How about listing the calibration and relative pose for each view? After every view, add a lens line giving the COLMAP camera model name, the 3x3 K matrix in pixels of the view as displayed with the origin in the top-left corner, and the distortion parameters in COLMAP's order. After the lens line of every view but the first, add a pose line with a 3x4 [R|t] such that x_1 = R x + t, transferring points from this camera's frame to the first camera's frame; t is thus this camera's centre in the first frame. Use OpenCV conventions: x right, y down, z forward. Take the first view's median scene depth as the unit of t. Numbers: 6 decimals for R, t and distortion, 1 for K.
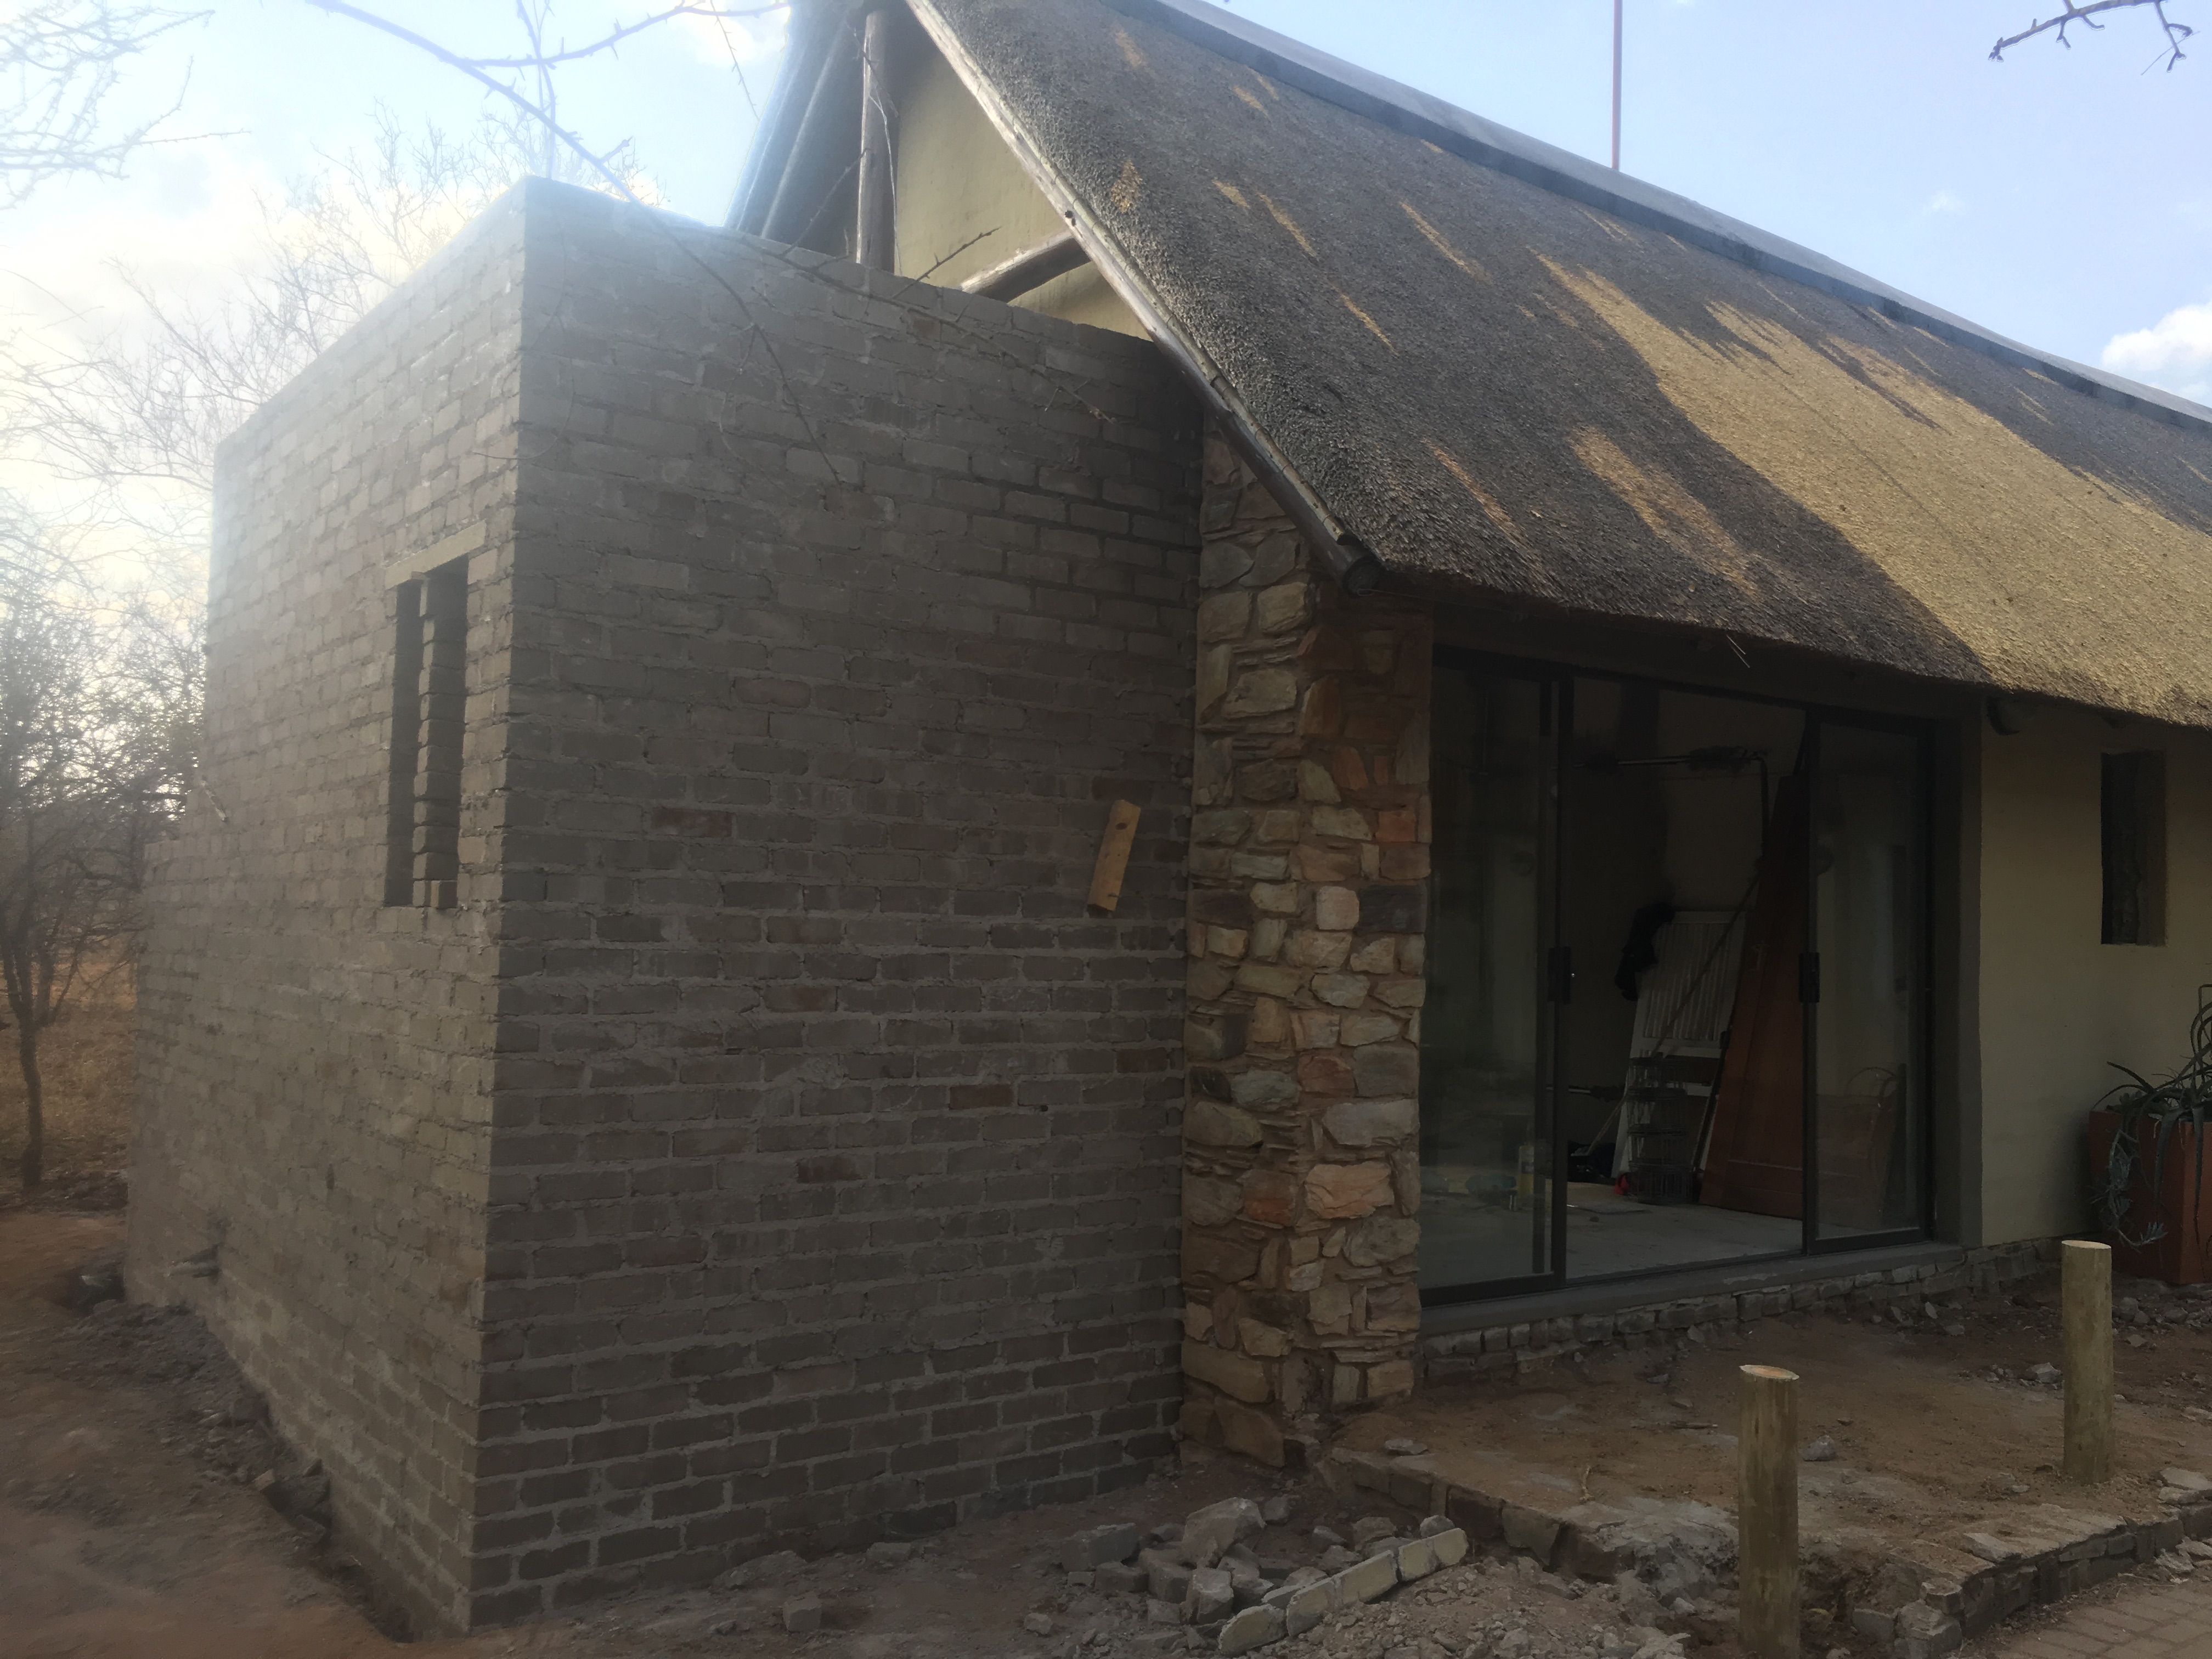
lens RADIAL K [[1872.8, 0, 1104.4], [0, 1872.8, 841.4], [0, 0, 1]] dist [0.076124, -0.097536]
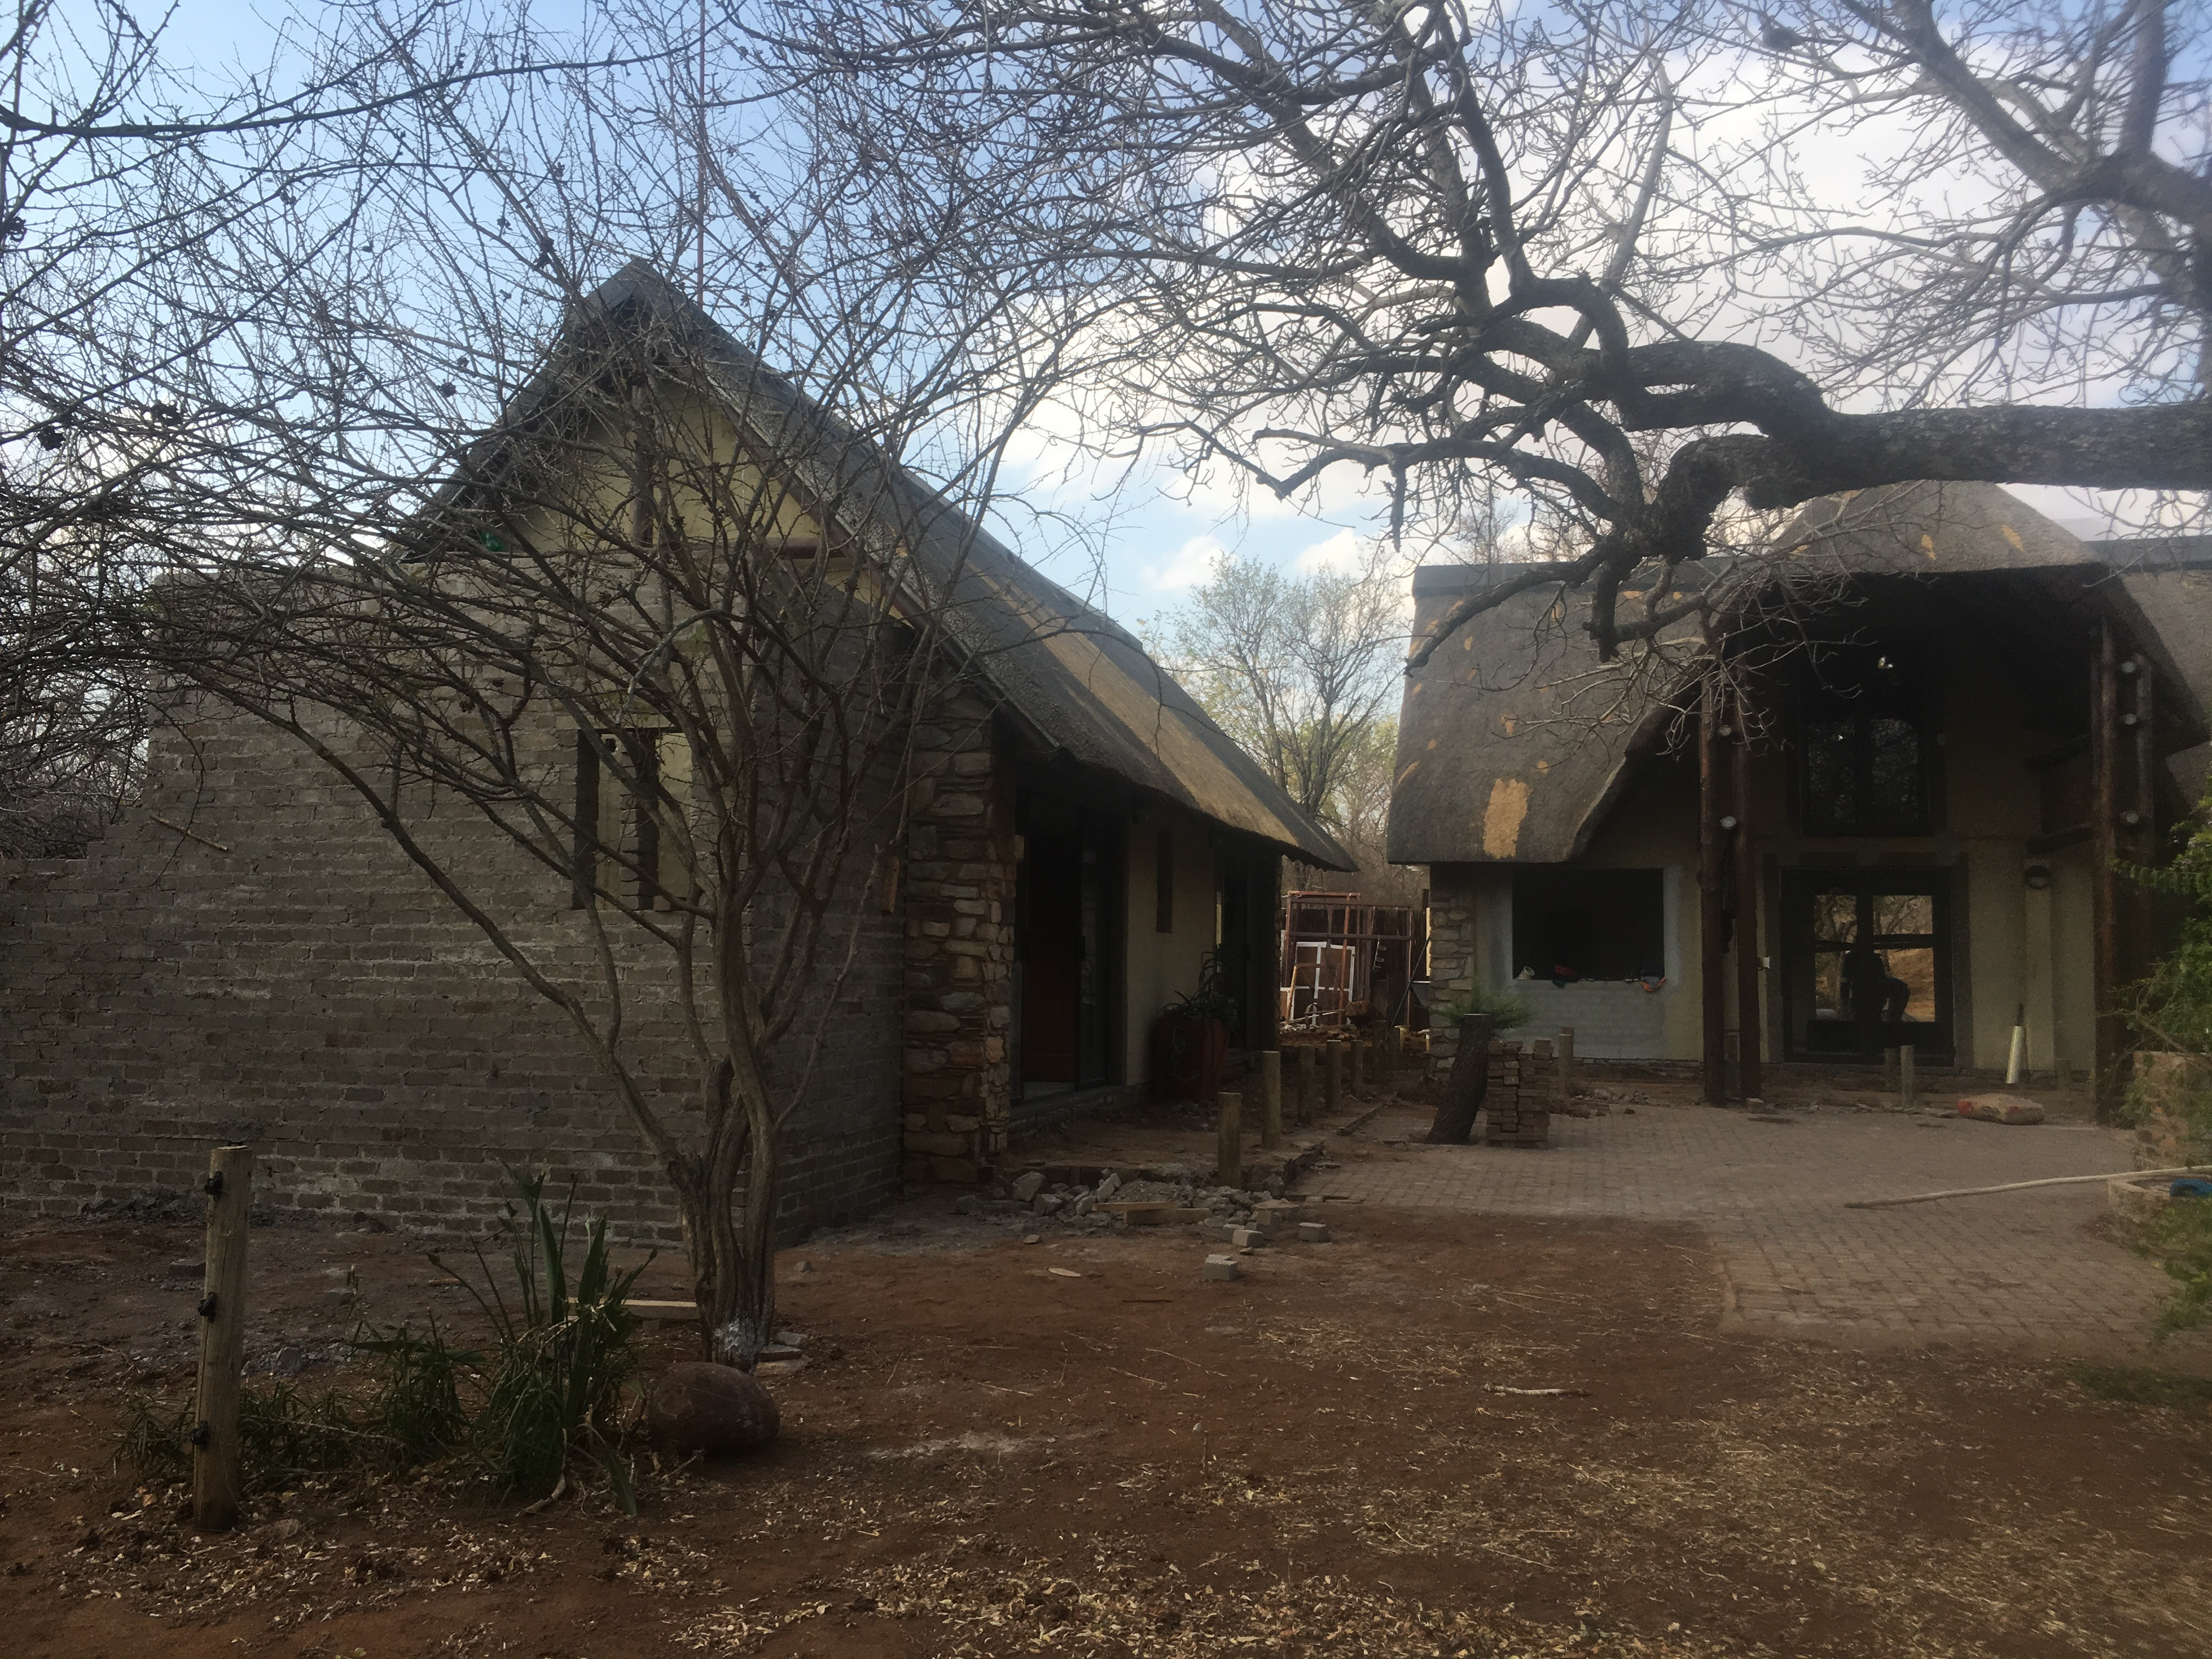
lens RADIAL K [[1872.8, 0, 1097.8], [0, 1872.8, 833.8], [0, 0, 1]] dist [0.076124, -0.097536]
pose [[0.692555, 0.048657, 0.719722, -1.273020], [-0.037591, 0.998801, -0.031353, 0.008885], [-0.720385, -0.005341, 0.693554, -0.507351]]
